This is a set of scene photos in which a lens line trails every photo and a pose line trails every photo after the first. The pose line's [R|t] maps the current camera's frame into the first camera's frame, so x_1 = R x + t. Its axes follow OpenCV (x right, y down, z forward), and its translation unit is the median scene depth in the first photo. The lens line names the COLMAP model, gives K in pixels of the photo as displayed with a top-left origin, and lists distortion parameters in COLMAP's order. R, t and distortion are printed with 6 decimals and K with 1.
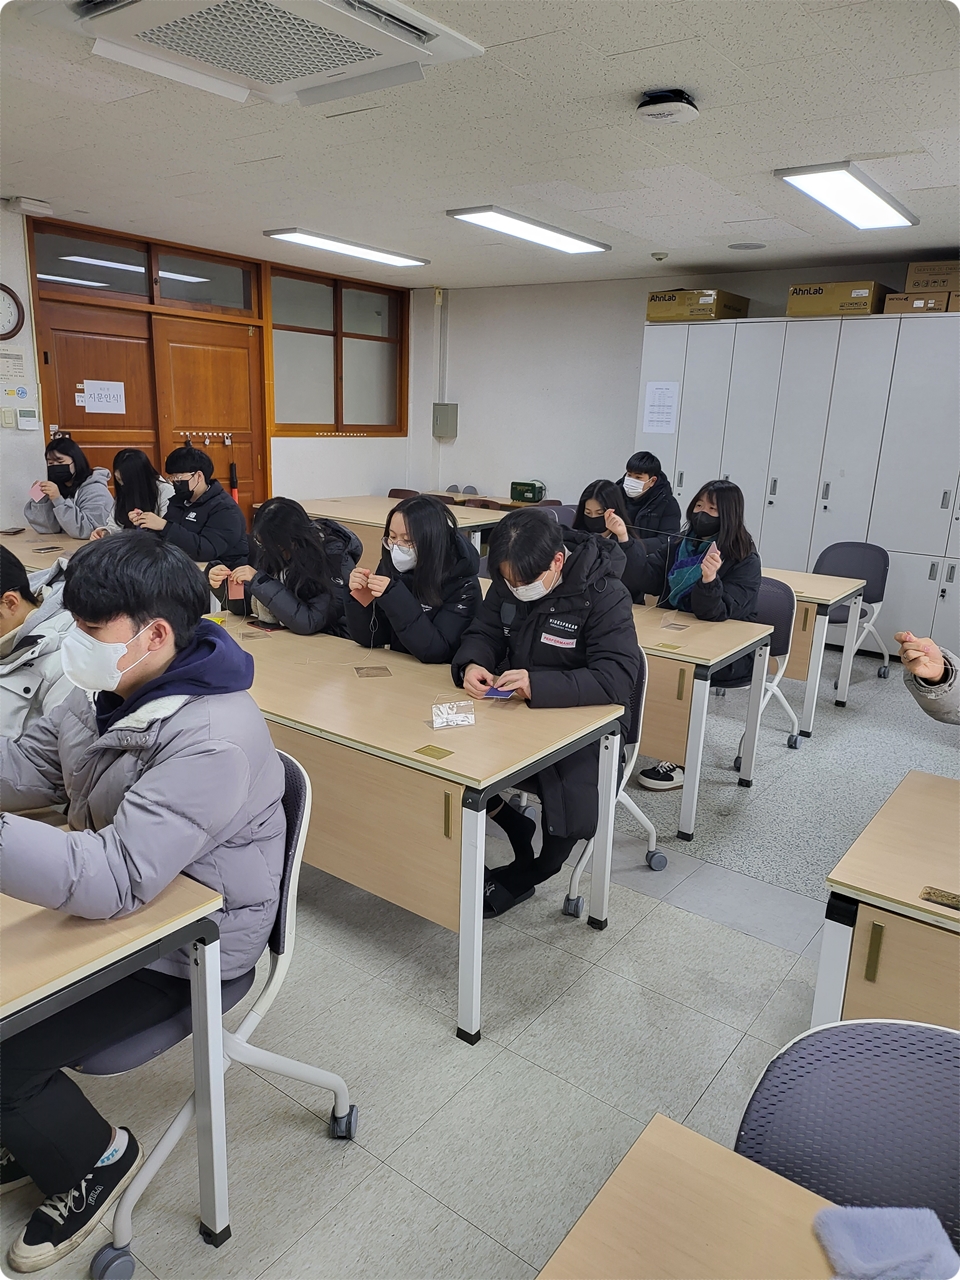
lens RADIAL K [[897.8, 0, 469.9], [0, 897.8, 644.9], [0, 0, 1]] dist [0.065466, -0.064571]
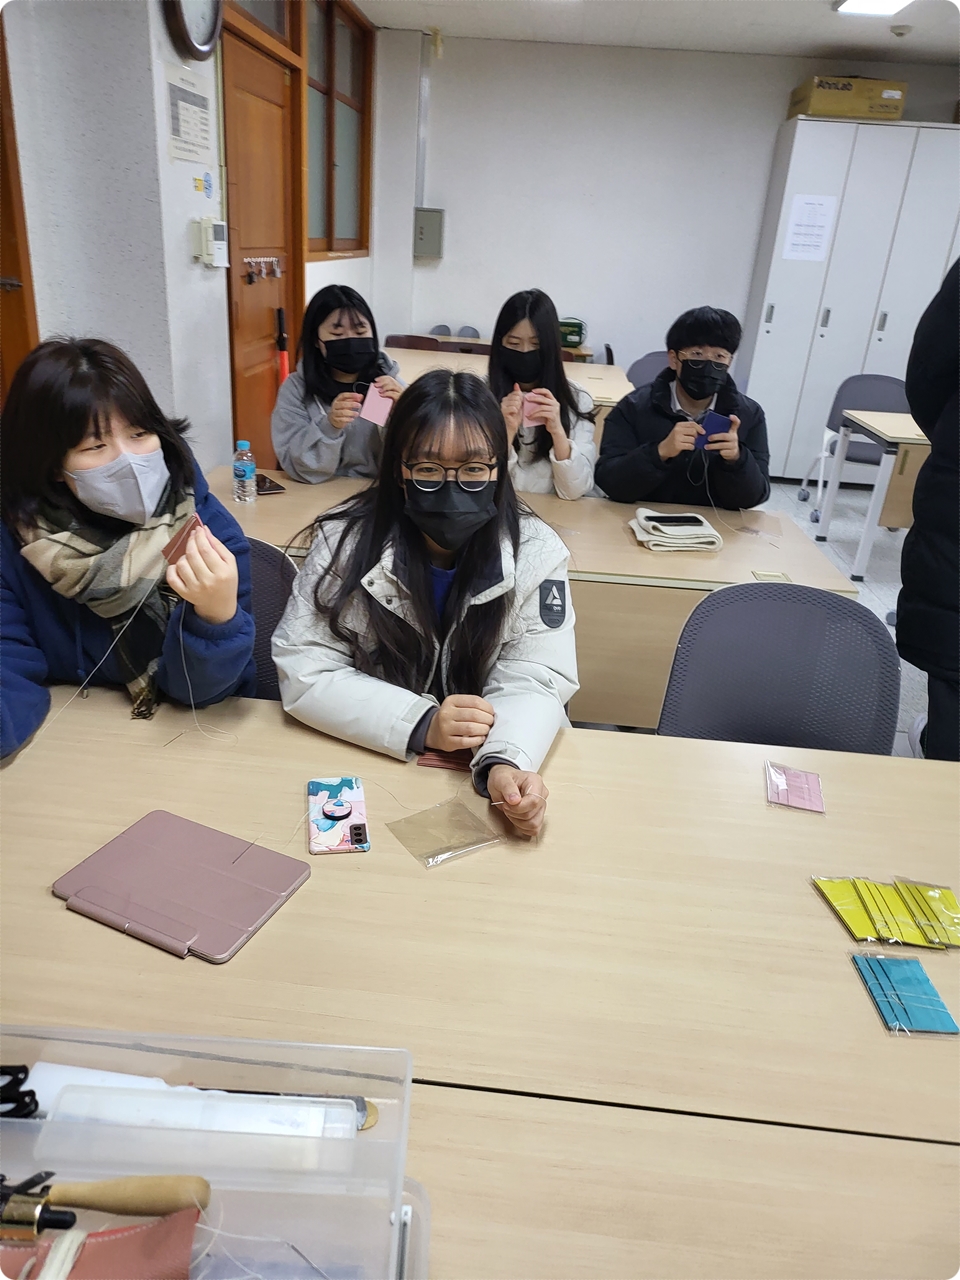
lens RADIAL K [[915.3, 0, 480.0], [0, 915.3, 640.0], [0, 0, 1]] dist [0.085674, -0.069137]
pose [[0.855737, -0.199338, 0.477472, -0.717787], [0.103900, 0.970214, 0.218839, -0.148356], [-0.506872, -0.137659, 0.850958, 0.476466]]
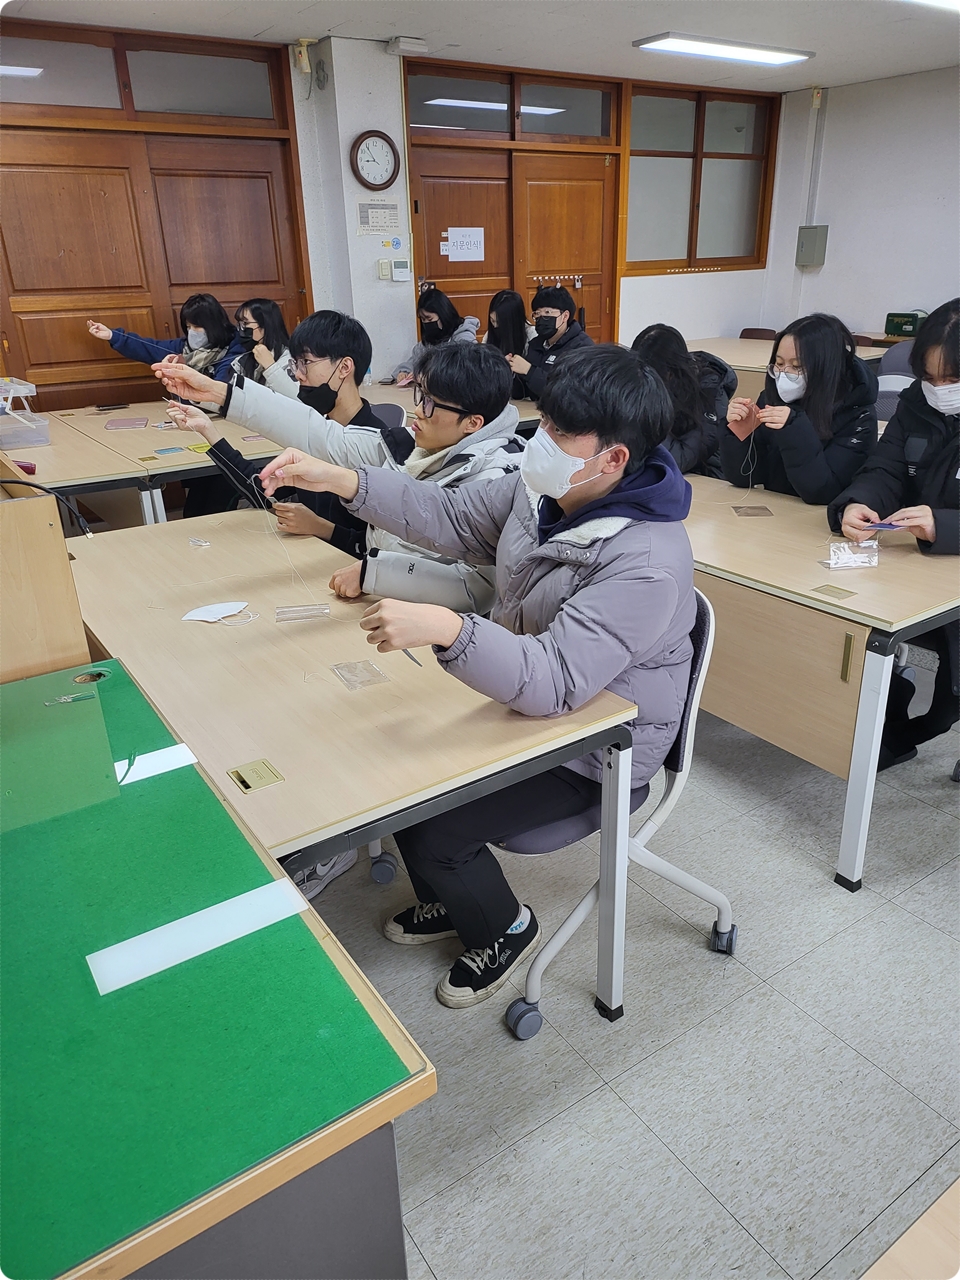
lens RADIAL K [[893.2, 0, 480.0], [0, 893.2, 640.0], [0, 0, 1]] dist [0.067504, -0.070861]
pose [[0.946558, 0.067619, -0.315366, -0.059585], [-0.021602, 0.988872, 0.147189, 0.025918], [0.321809, -0.132510, 0.937486, -0.003511]]
